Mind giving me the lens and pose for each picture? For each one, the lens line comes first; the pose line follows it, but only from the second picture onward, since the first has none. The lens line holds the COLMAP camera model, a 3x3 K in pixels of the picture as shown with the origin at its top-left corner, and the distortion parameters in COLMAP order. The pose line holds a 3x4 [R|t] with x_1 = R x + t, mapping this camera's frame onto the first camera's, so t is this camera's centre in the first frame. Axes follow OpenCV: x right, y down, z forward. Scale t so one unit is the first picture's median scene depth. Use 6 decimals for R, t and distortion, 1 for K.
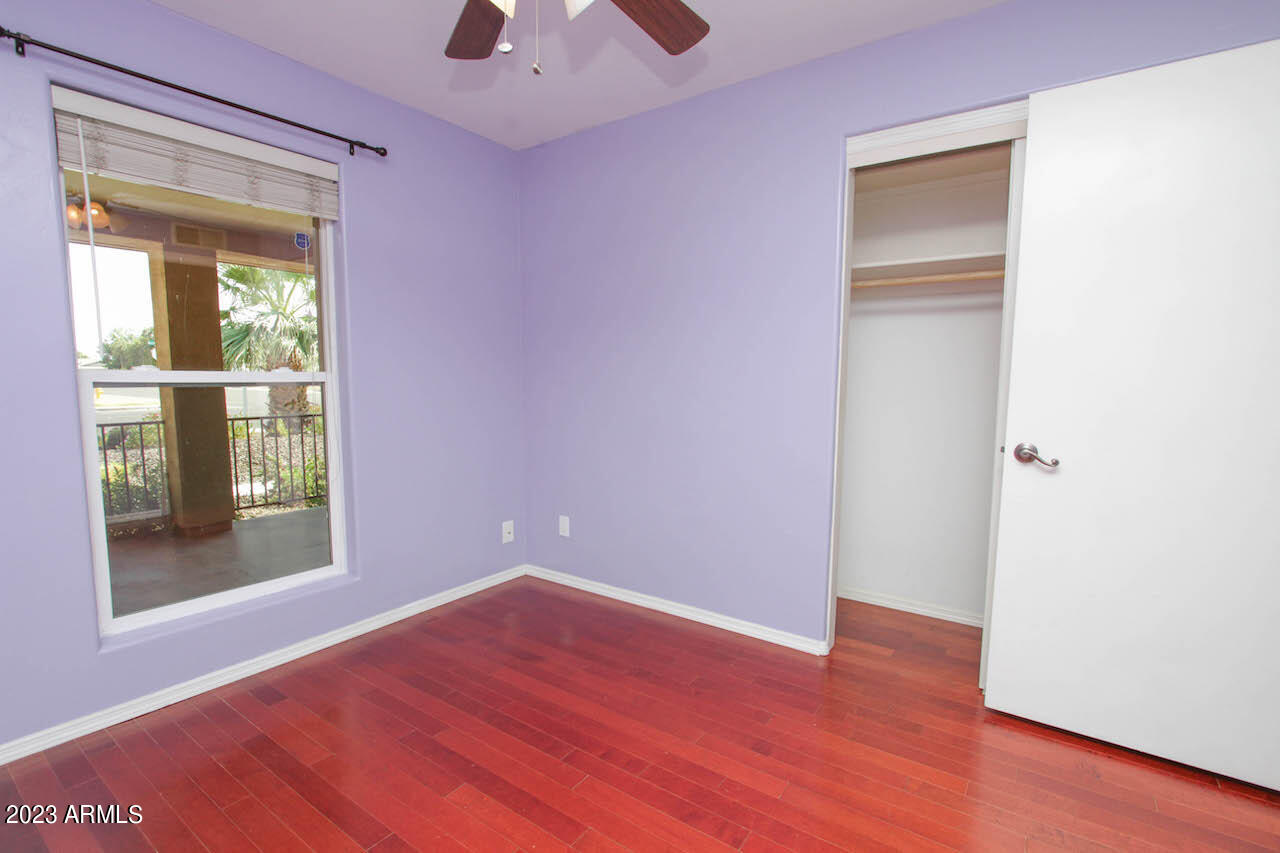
lens RADIAL K [[590.2, 0, 642.9], [0, 590.2, 440.0], [0, 0, 1]] dist [-0.020414, 0.004512]
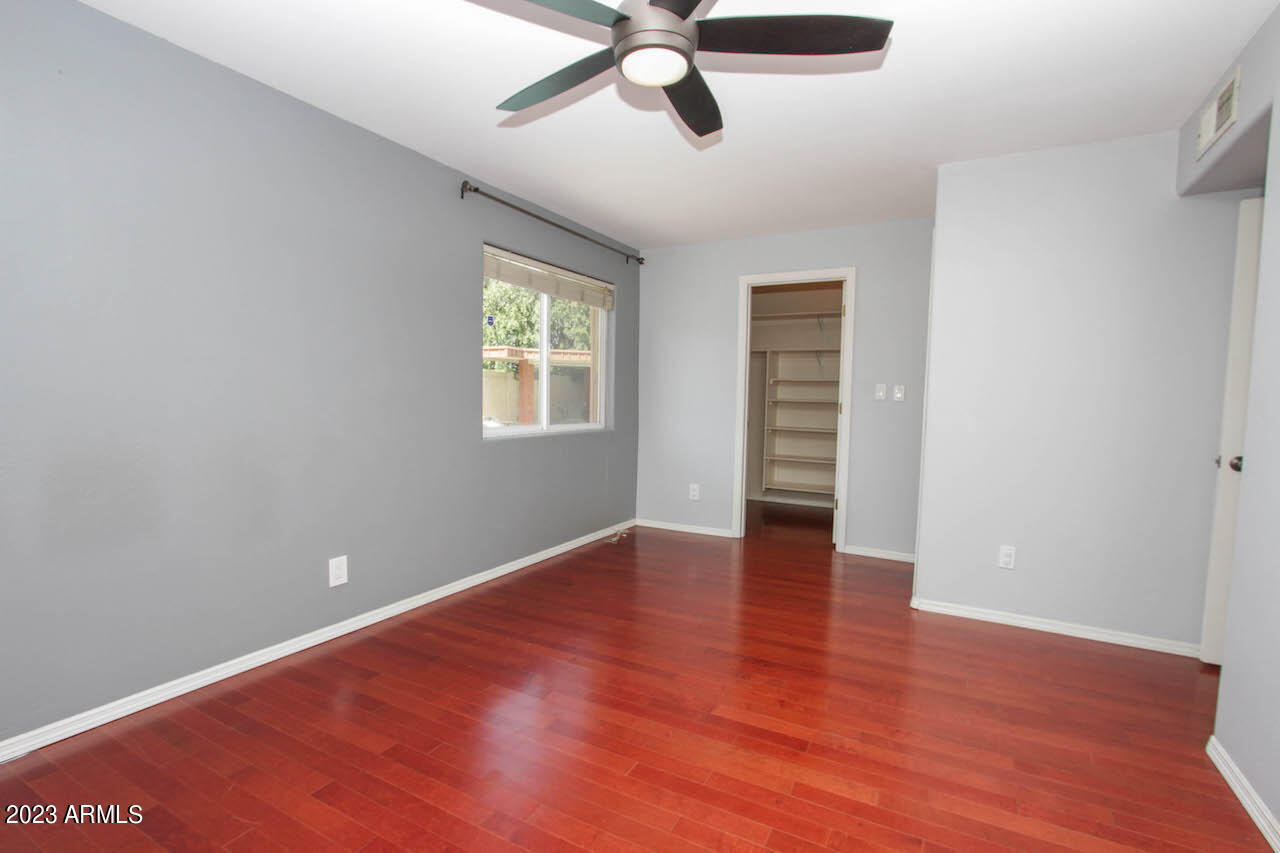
lens RADIAL K [[590.2, 0, 642.9], [0, 590.2, 440.0], [0, 0, 1]] dist [-0.020414, 0.004512]
pose [[0.984843, 0.018396, 0.172468, -0.383574], [-0.010402, 0.998834, -0.047139, 0.076021], [-0.173134, 0.044631, 0.983887, -0.400317]]
